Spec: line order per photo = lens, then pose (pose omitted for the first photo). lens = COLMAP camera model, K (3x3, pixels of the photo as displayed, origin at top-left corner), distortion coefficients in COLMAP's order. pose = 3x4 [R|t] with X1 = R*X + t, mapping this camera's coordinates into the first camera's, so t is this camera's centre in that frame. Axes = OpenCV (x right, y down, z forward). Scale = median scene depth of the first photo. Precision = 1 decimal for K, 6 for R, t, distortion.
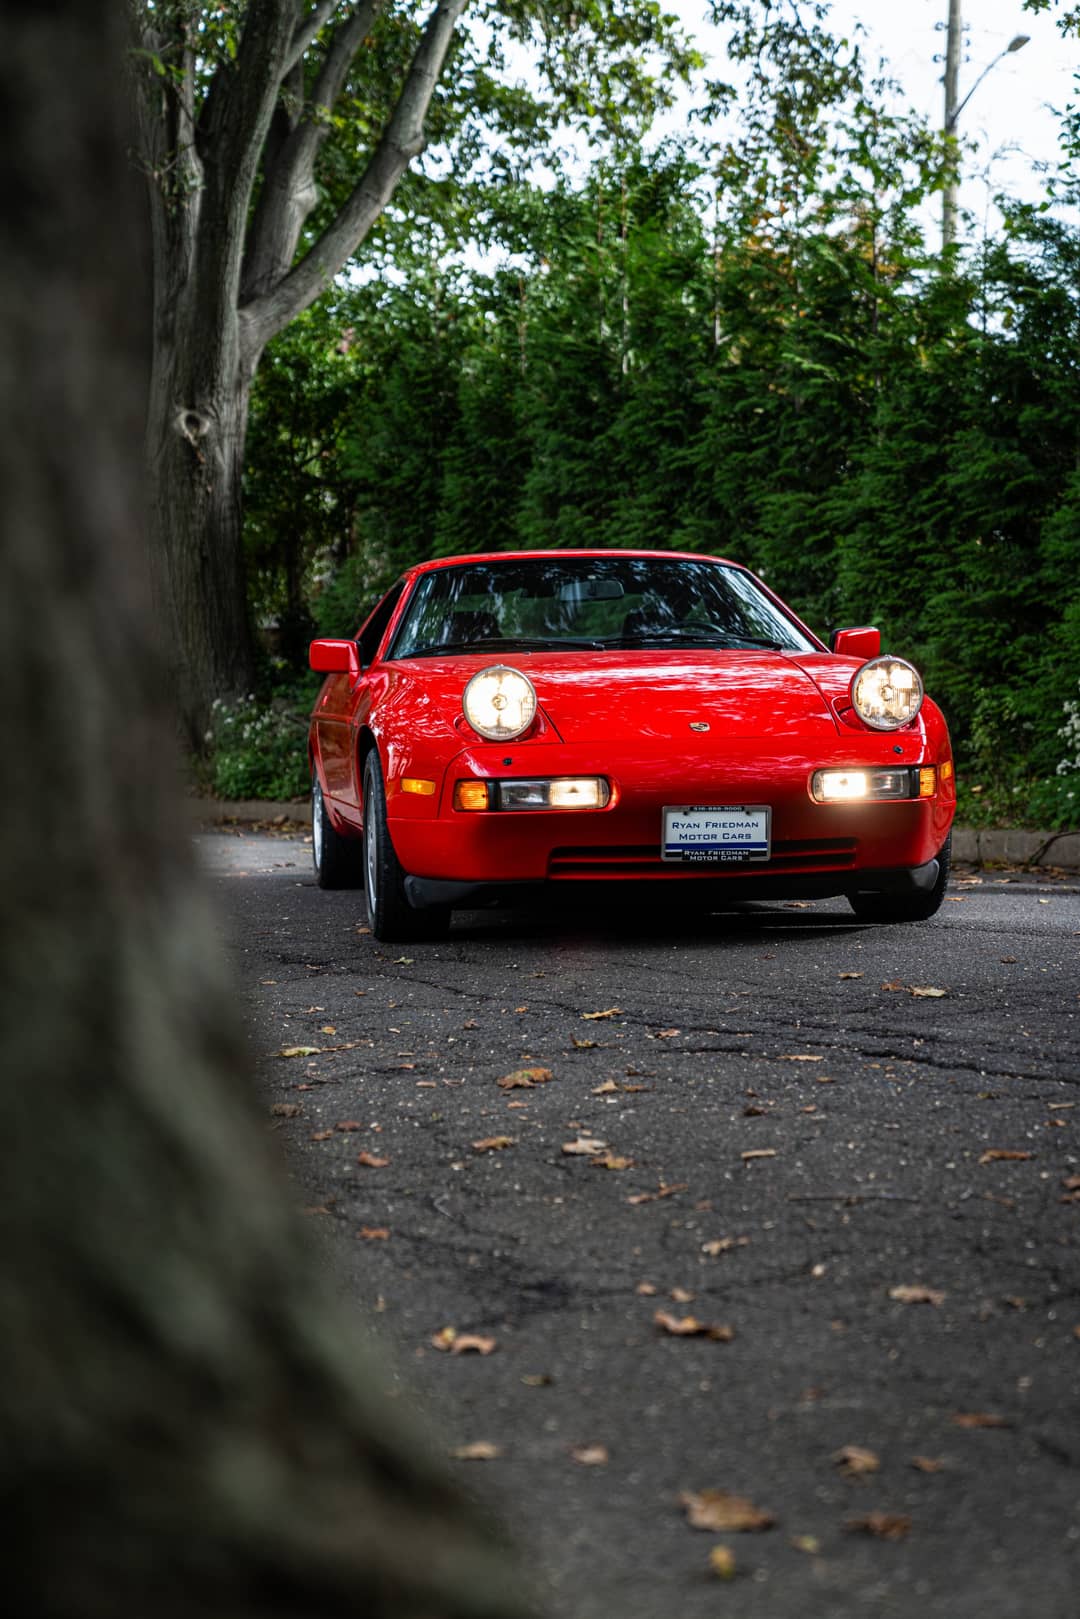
lens RADIAL K [[3695.9, 0, 542.3], [0, 3695.9, 815.2], [0, 0, 1]] dist [0.042339, 0.000000]
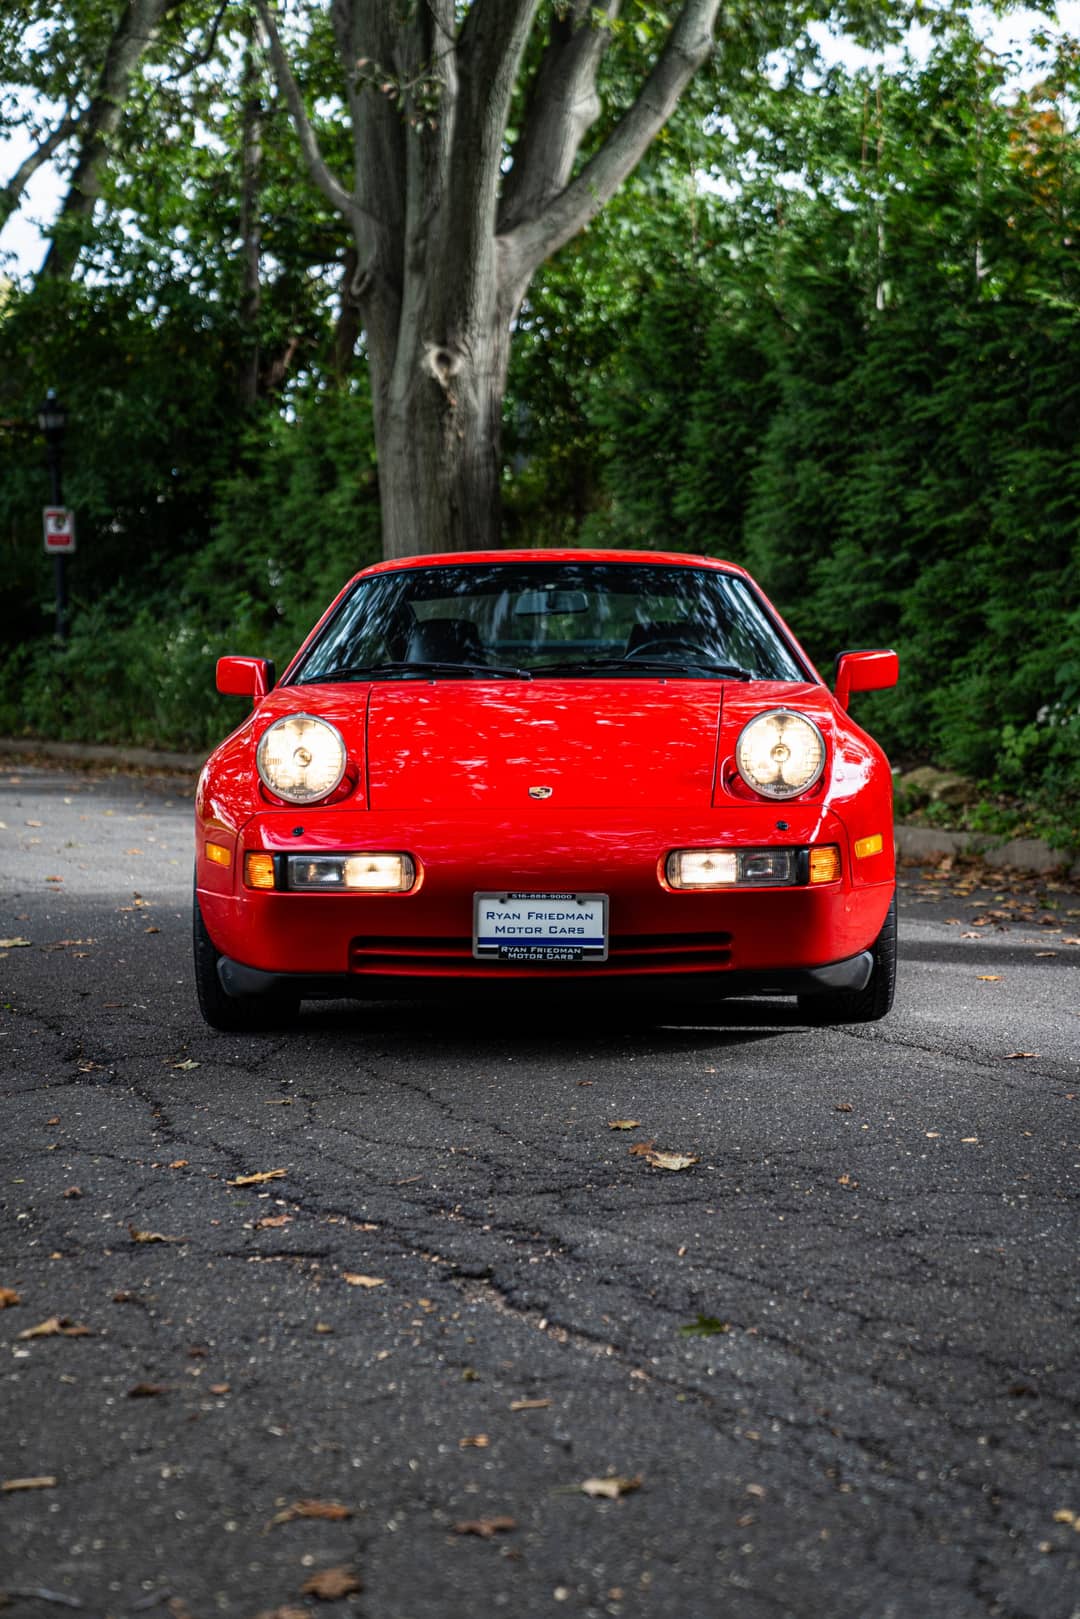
lens RADIAL K [[3695.9, 0, 536.8], [0, 3695.9, 802.8], [0, 0, 1]] dist [0.042339, 0.000000]
pose [[0.979387, 0.022734, -0.200709, 0.125057], [-0.016829, 0.999375, 0.031078, -0.028481], [0.201290, -0.027059, 0.979158, 0.118628]]
